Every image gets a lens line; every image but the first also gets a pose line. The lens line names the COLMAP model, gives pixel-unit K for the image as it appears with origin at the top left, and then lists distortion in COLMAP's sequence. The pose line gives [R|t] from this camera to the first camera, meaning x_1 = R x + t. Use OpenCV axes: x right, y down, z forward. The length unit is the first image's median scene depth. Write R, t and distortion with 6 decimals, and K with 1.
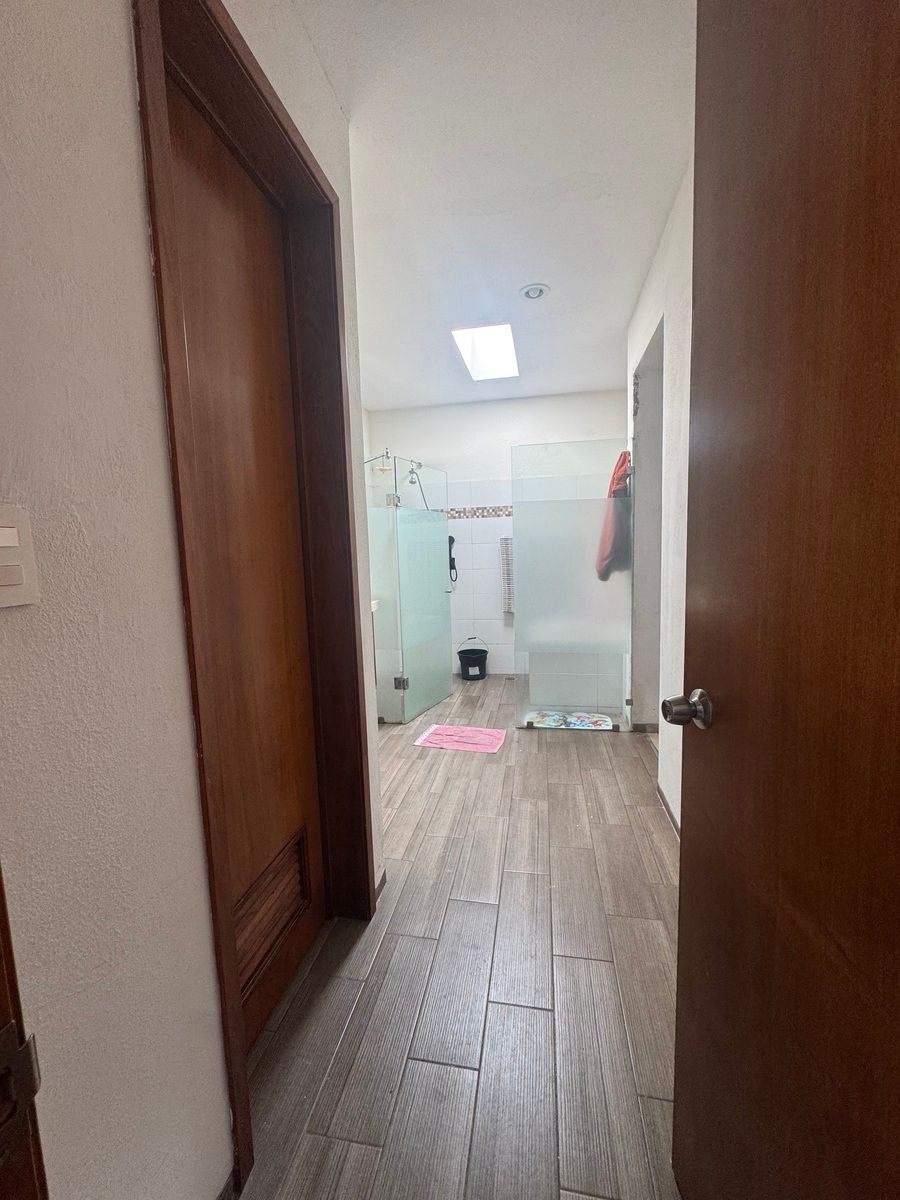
lens RADIAL K [[477.8, 0, 450.0], [0, 477.8, 600.0], [0, 0, 1]] dist [-0.001542, -0.000082]
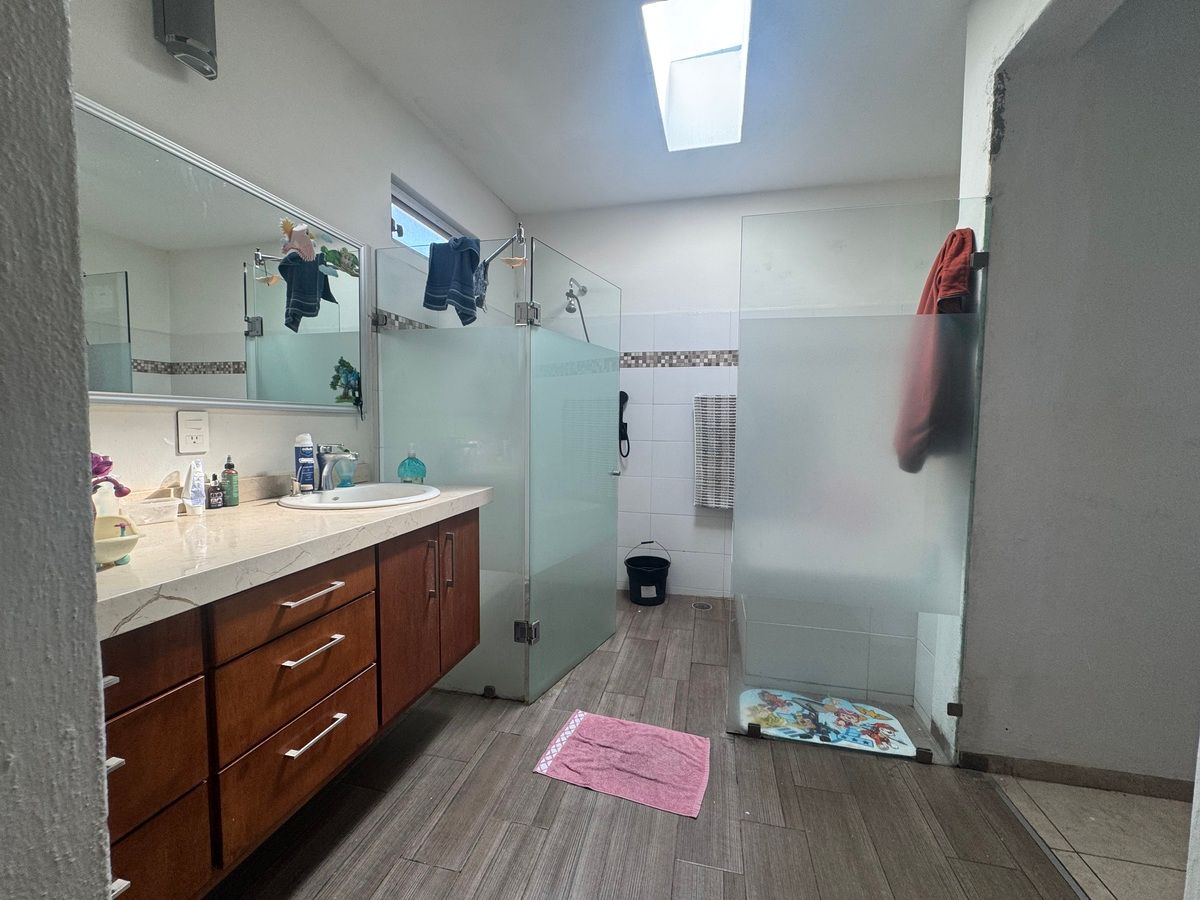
lens RADIAL K [[477.8, 0, 600.0], [0, 477.8, 450.0], [0, 0, 1]] dist [-0.001542, -0.000082]
pose [[0.998189, 0.045010, -0.039919, -0.000018], [-0.046710, 0.997994, -0.042729, -0.023835], [0.037916, 0.044516, 0.998289, 0.413126]]
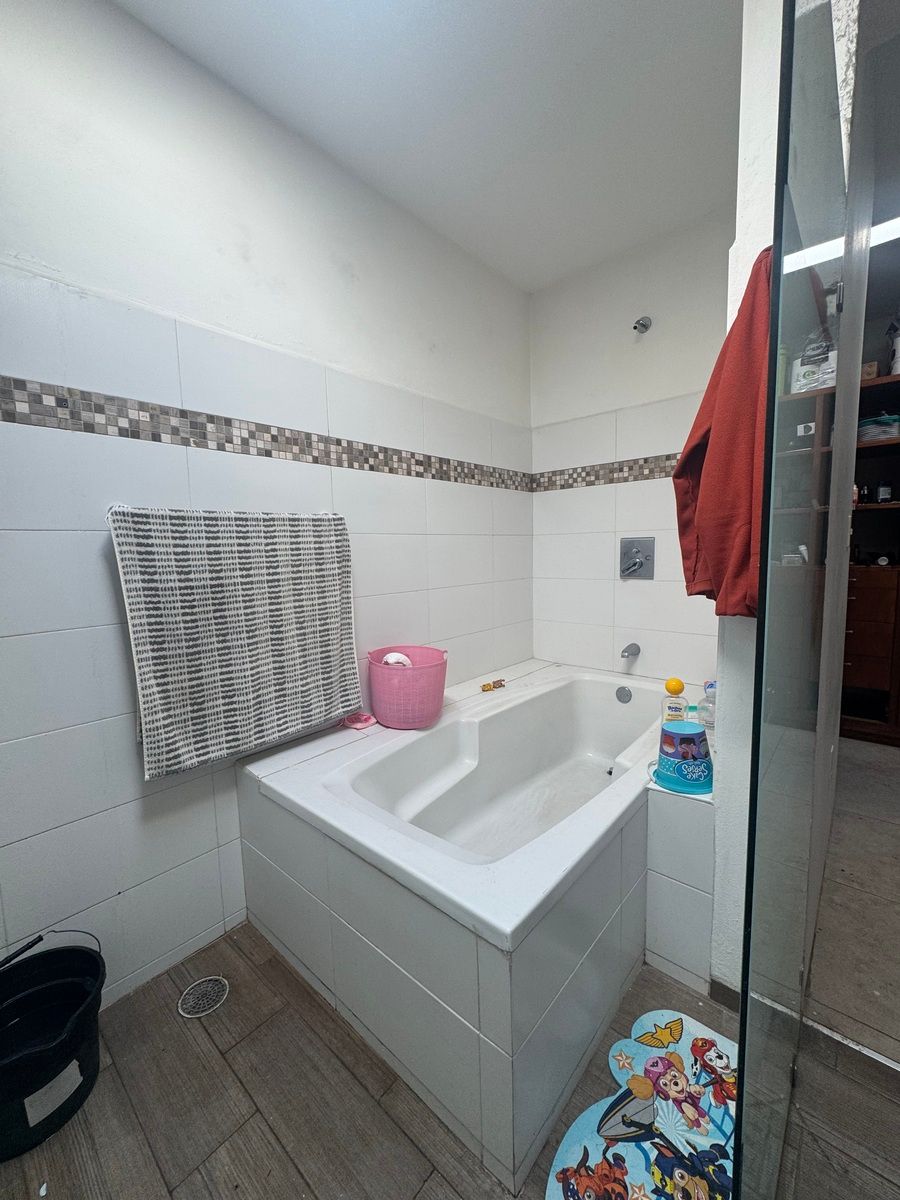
lens RADIAL K [[477.8, 0, 450.0], [0, 477.8, 600.0], [0, 0, 1]] dist [-0.001542, -0.000082]
pose [[0.507175, -0.072130, 0.858819, -0.041150], [0.100052, 0.994682, 0.024456, -0.088992], [-0.856016, 0.073523, 0.511695, 0.922107]]
